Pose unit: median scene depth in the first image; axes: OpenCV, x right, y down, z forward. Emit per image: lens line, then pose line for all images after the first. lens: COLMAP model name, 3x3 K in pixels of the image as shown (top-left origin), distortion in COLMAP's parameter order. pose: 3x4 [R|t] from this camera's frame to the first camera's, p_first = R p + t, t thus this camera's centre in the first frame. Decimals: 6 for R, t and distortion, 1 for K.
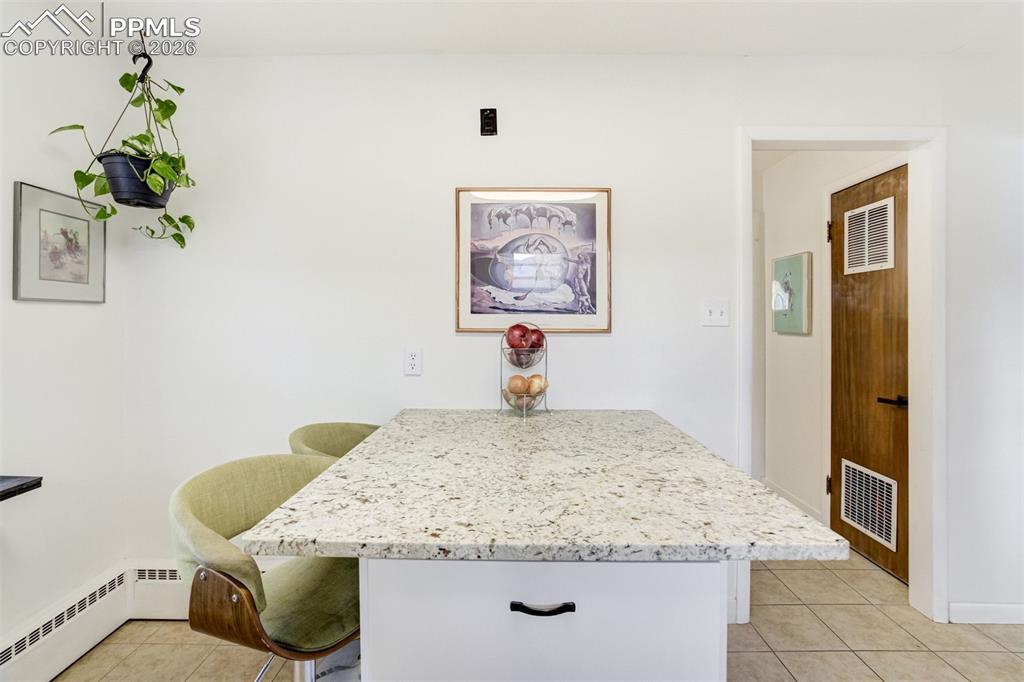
lens RADIAL K [[481.7, 0, 512.4], [0, 481.7, 334.8], [0, 0, 1]] dist [-0.010021, 0.004765]
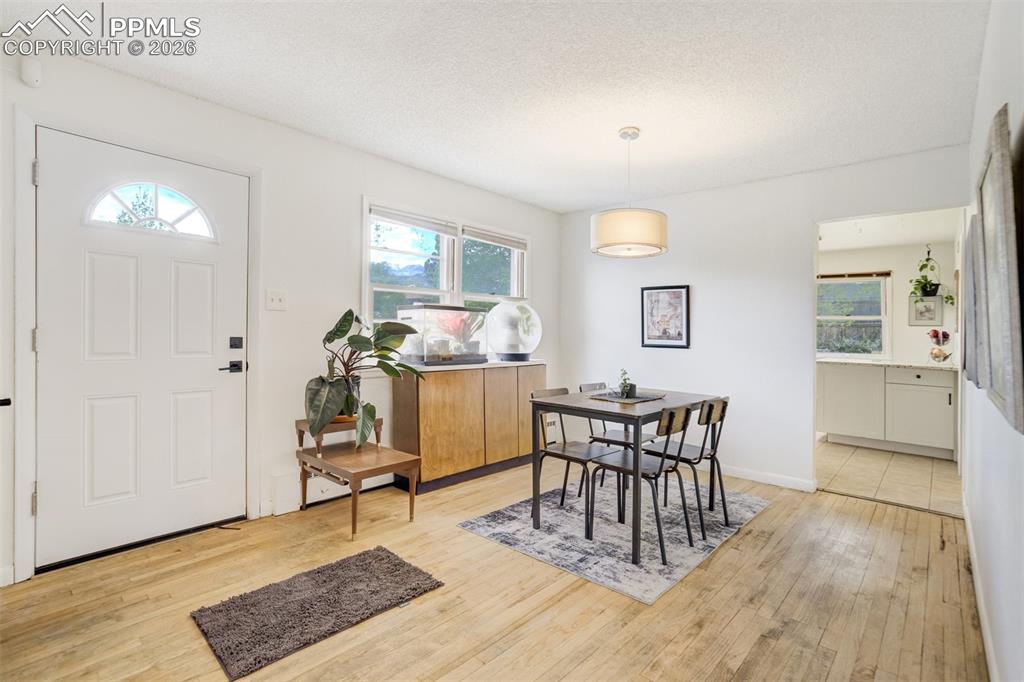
lens RADIAL K [[481.7, 0, 519.5], [0, 481.7, 329.8], [0, 0, 1]] dist [-0.010021, 0.004765]
pose [[-0.654131, -0.024243, -0.755993, 3.687117], [-0.042338, 0.999093, 0.004595, 0.071621], [0.755195, 0.035013, -0.654564, 1.047693]]
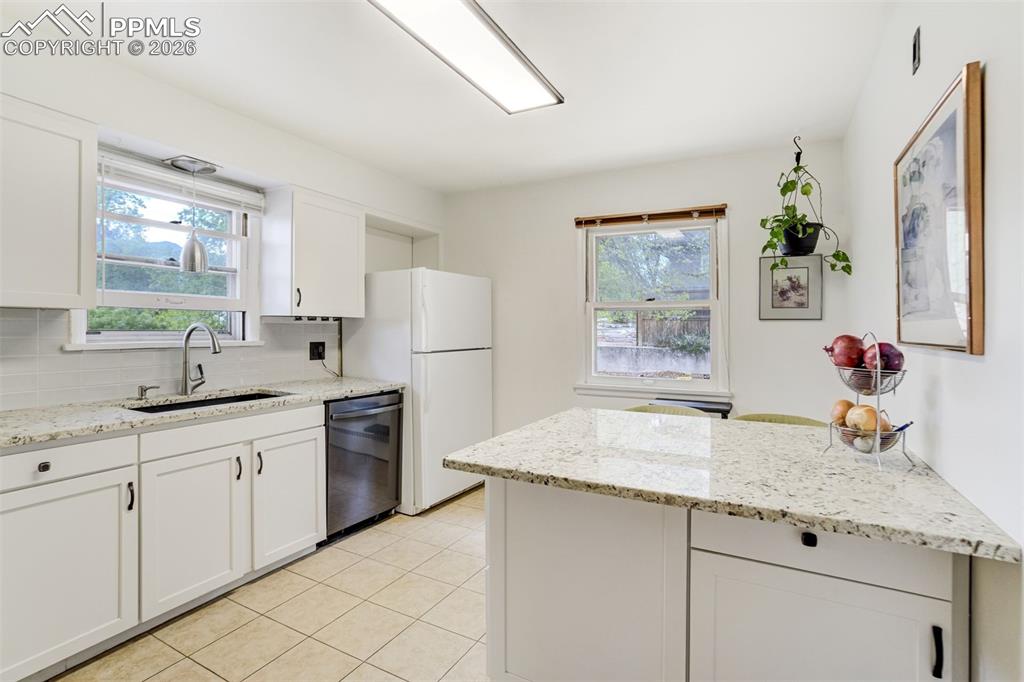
lens RADIAL K [[481.7, 0, 511.6], [0, 481.7, 328.1], [0, 0, 1]] dist [-0.010021, 0.004765]
pose [[-0.472194, -0.012524, -0.881406, 0.969386], [-0.034737, 0.999387, 0.004409, -0.015132], [0.880810, 0.032700, -0.472339, 0.930774]]
